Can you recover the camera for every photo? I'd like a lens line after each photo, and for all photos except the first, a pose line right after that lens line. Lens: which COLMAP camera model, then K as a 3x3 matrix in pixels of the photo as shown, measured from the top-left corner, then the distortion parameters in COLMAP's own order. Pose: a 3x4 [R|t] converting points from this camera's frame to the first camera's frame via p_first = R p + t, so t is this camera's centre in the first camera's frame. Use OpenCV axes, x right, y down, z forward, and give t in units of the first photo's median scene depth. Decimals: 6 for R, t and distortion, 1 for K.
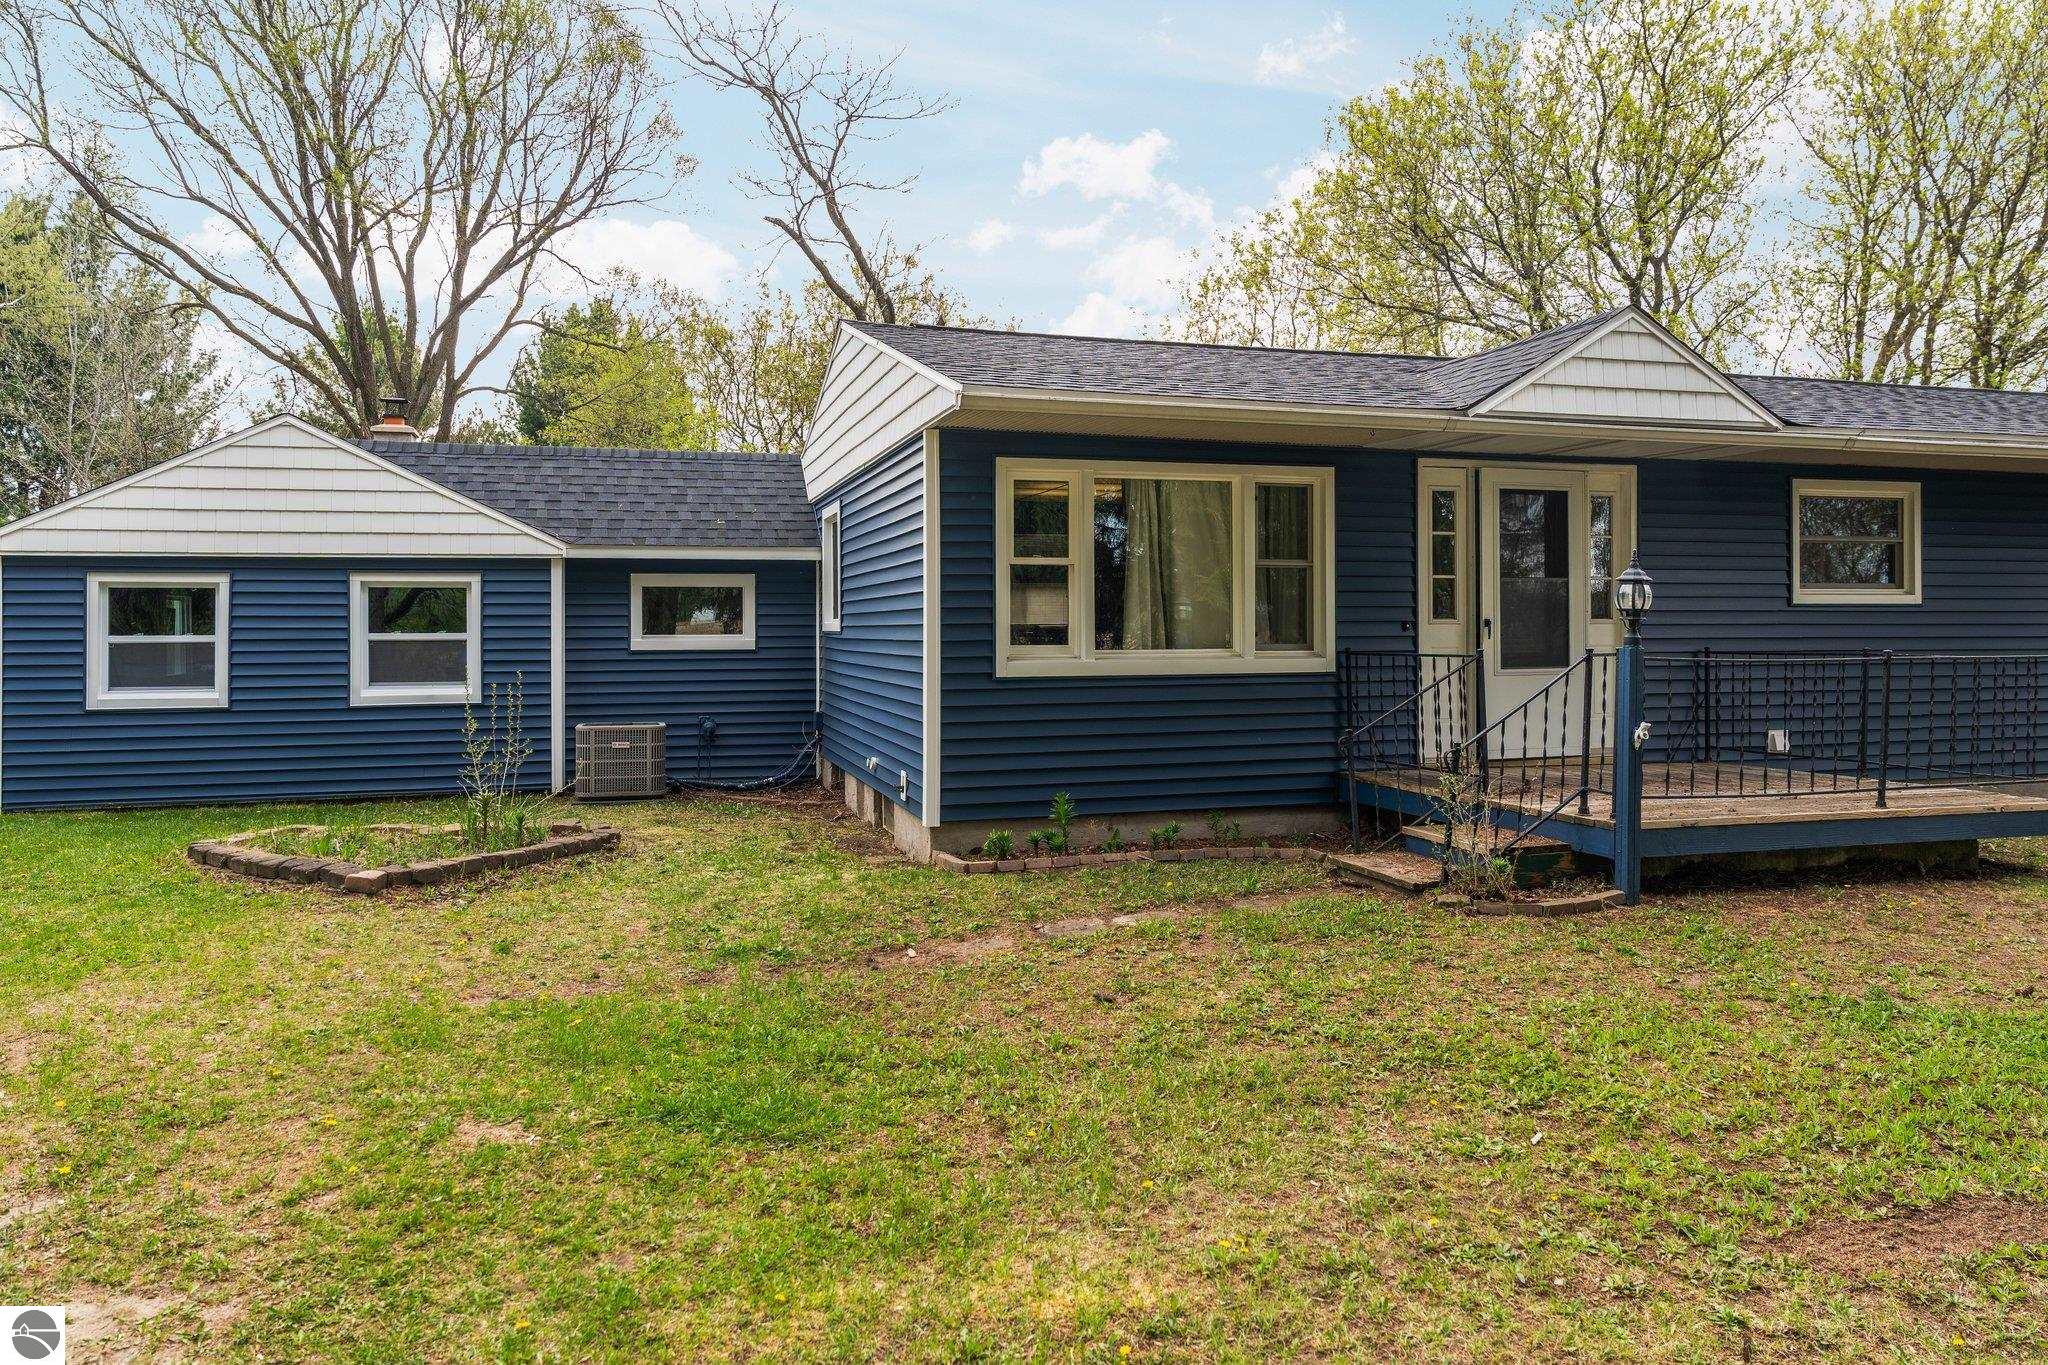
lens RADIAL K [[1409.4, 0, 1019.9], [0, 1409.4, 615.1], [0, 0, 1]] dist [-0.004247, -0.012079]
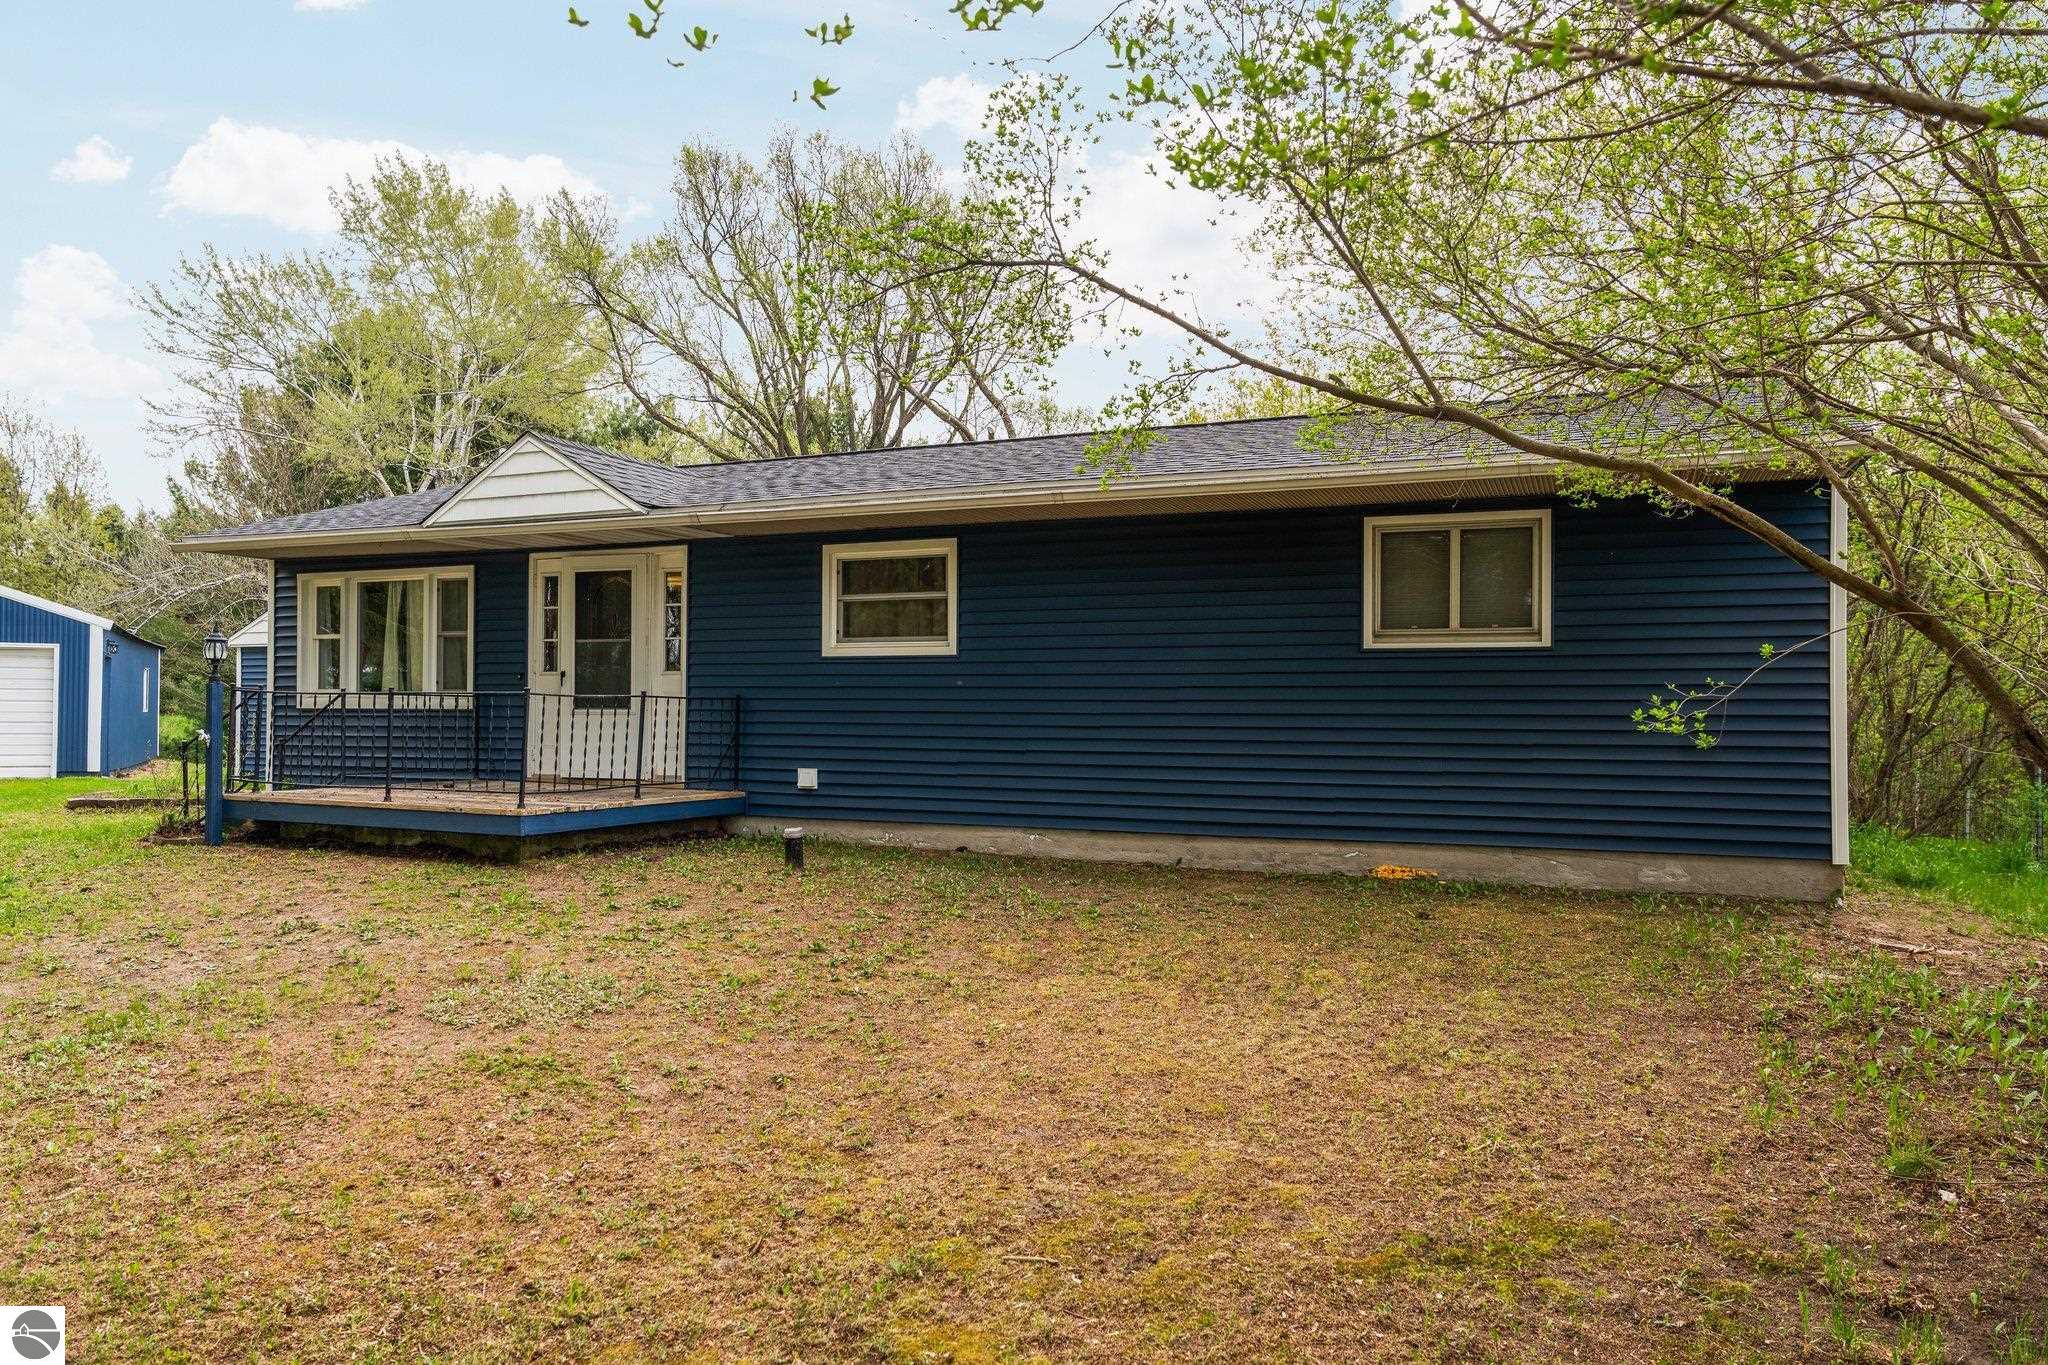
lens RADIAL K [[1378.2, 0, 1024.0], [0, 1378.2, 682.5], [0, 0, 1]] dist [-0.003942, -0.003928]
pose [[0.773385, -0.004215, -0.633923, 1.502097], [-0.001884, 0.999958, -0.008948, 0.024696], [0.633934, 0.008114, 0.773345, 0.273105]]
